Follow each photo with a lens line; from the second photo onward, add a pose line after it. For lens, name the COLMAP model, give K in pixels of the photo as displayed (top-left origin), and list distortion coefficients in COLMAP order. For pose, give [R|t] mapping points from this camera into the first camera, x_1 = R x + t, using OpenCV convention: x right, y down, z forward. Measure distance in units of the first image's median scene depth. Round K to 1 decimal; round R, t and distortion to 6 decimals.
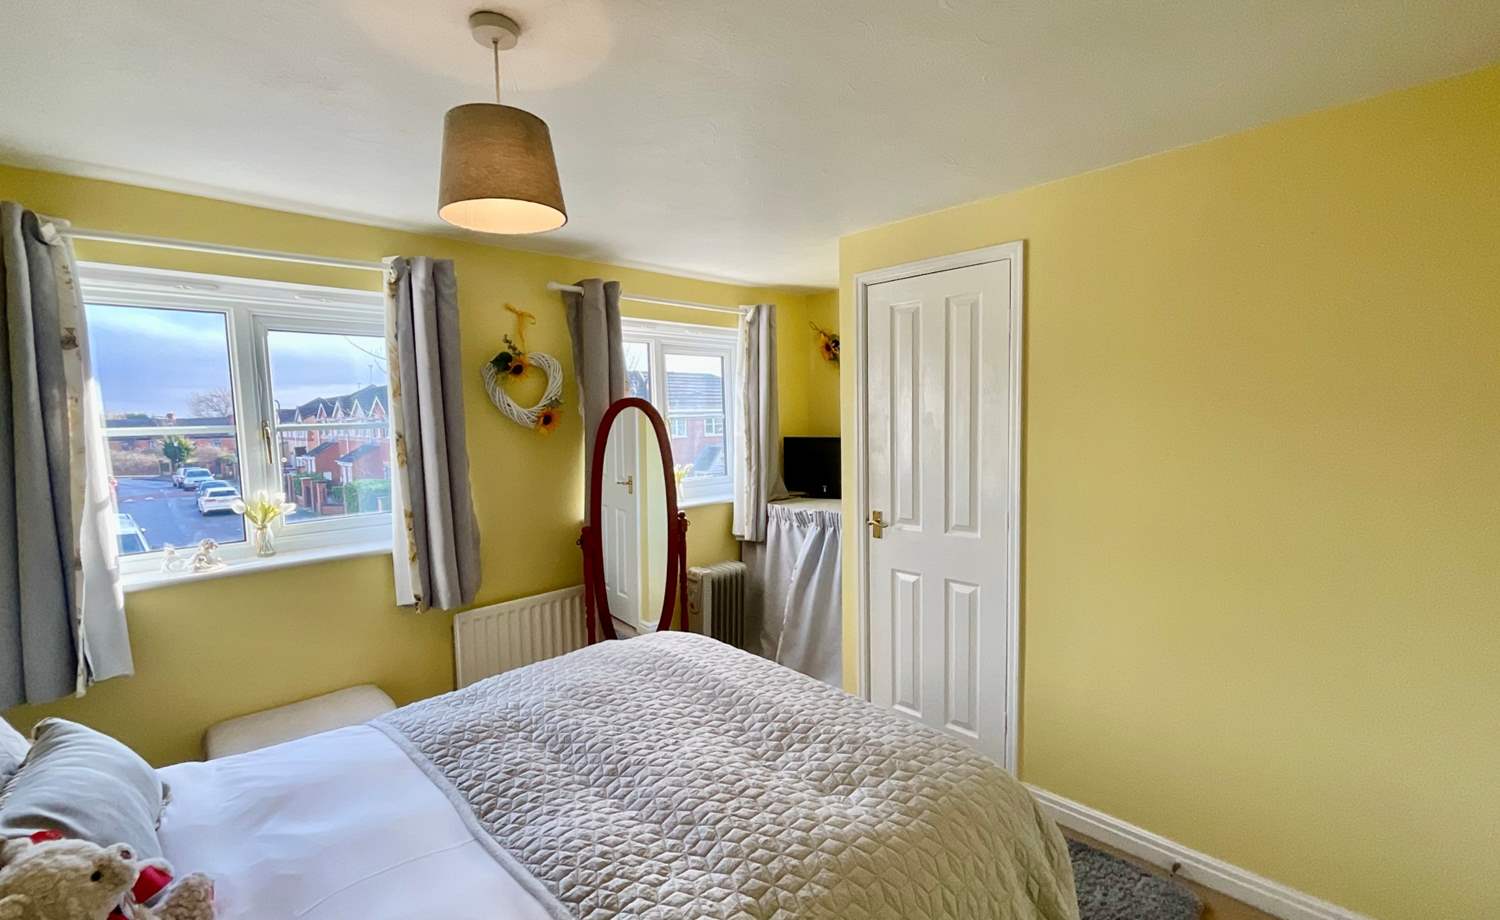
lens RADIAL K [[655.8, 0, 750.5], [0, 655.8, 464.3], [0, 0, 1]] dist [-0.008714, 0.000654]
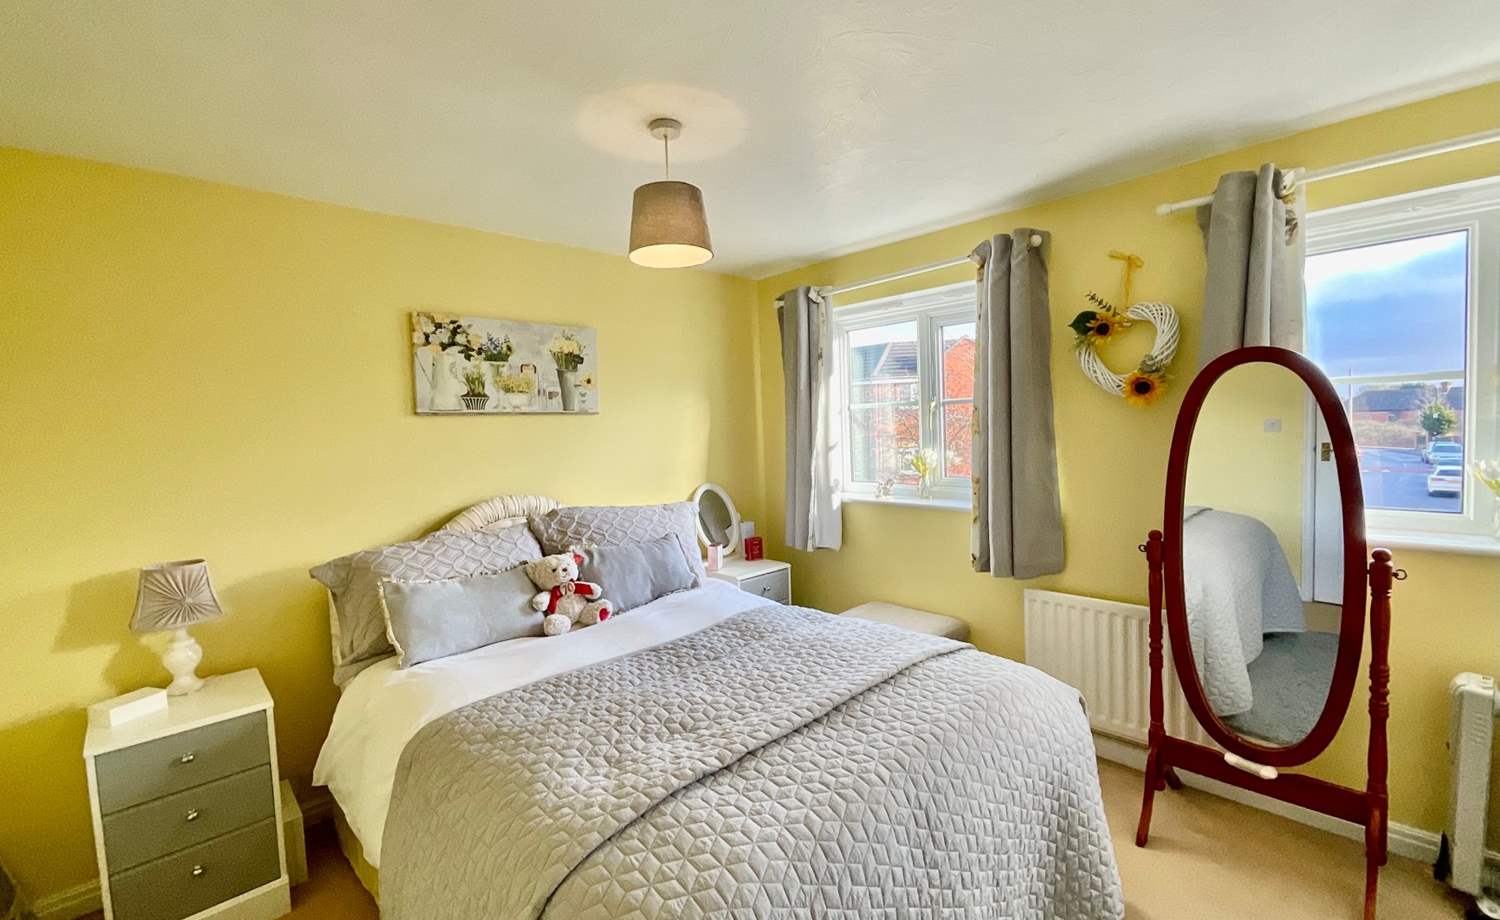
lens RADIAL K [[655.8, 0, 750.5], [0, 655.8, 464.3], [0, 0, 1]] dist [-0.008714, 0.000654]
pose [[-0.041601, 0.086138, -0.995414, 0.507345], [-0.040755, 0.995301, 0.087832, -0.026948], [0.998303, 0.044222, -0.037895, 0.578438]]
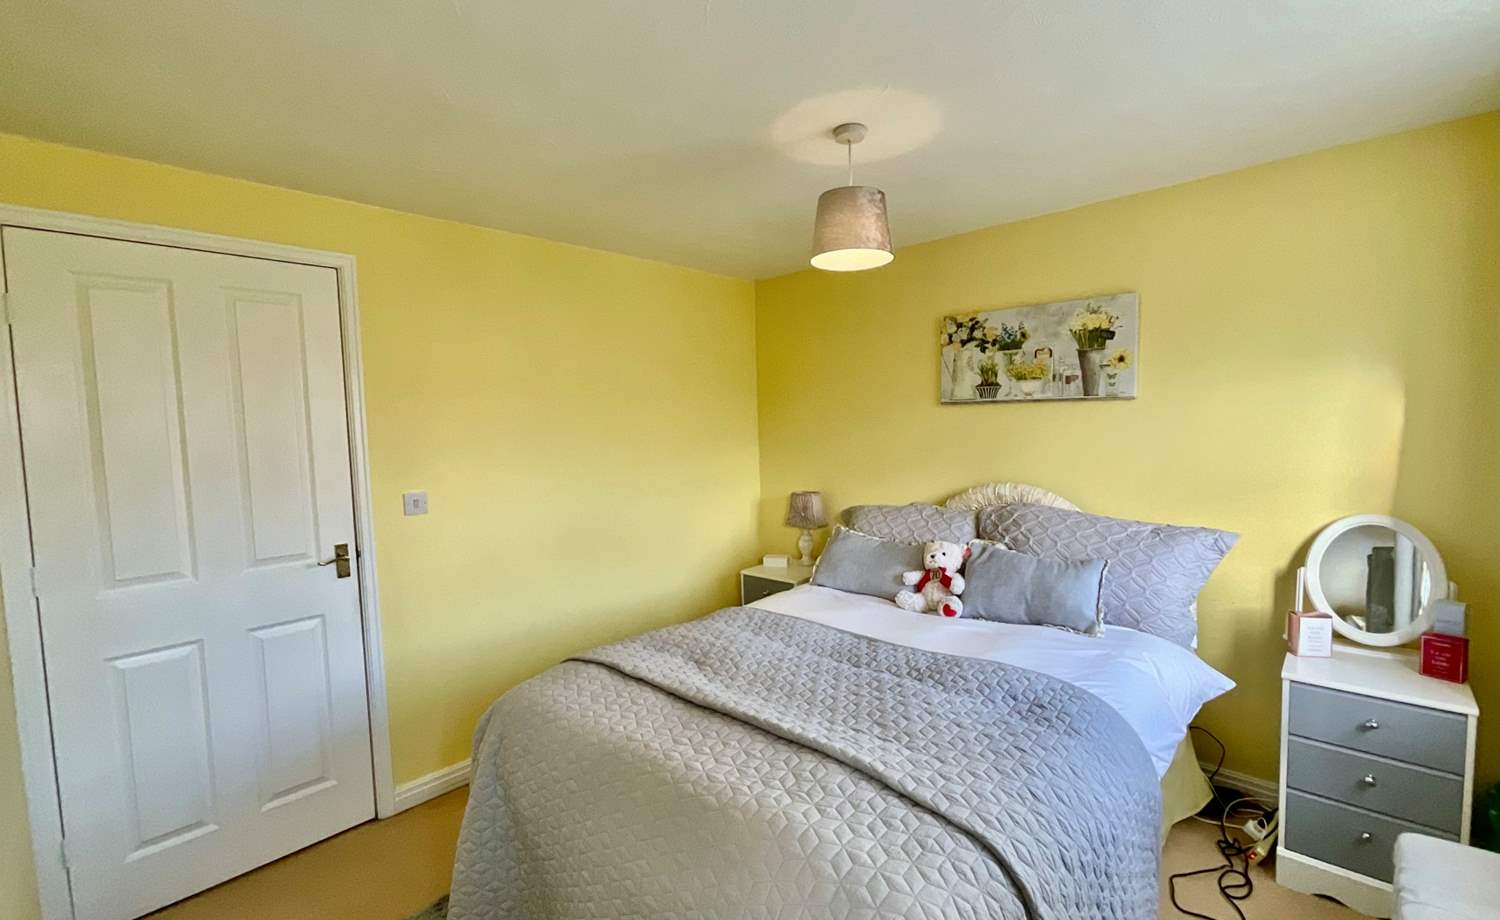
lens RADIAL K [[655.8, 0, 750.5], [0, 655.8, 464.3], [0, 0, 1]] dist [-0.008714, 0.000654]
pose [[-0.998324, 0.051934, 0.025518, -0.070533], [0.055108, 0.987811, 0.145578, -0.072326], [-0.017646, 0.146741, -0.989018, 1.155758]]
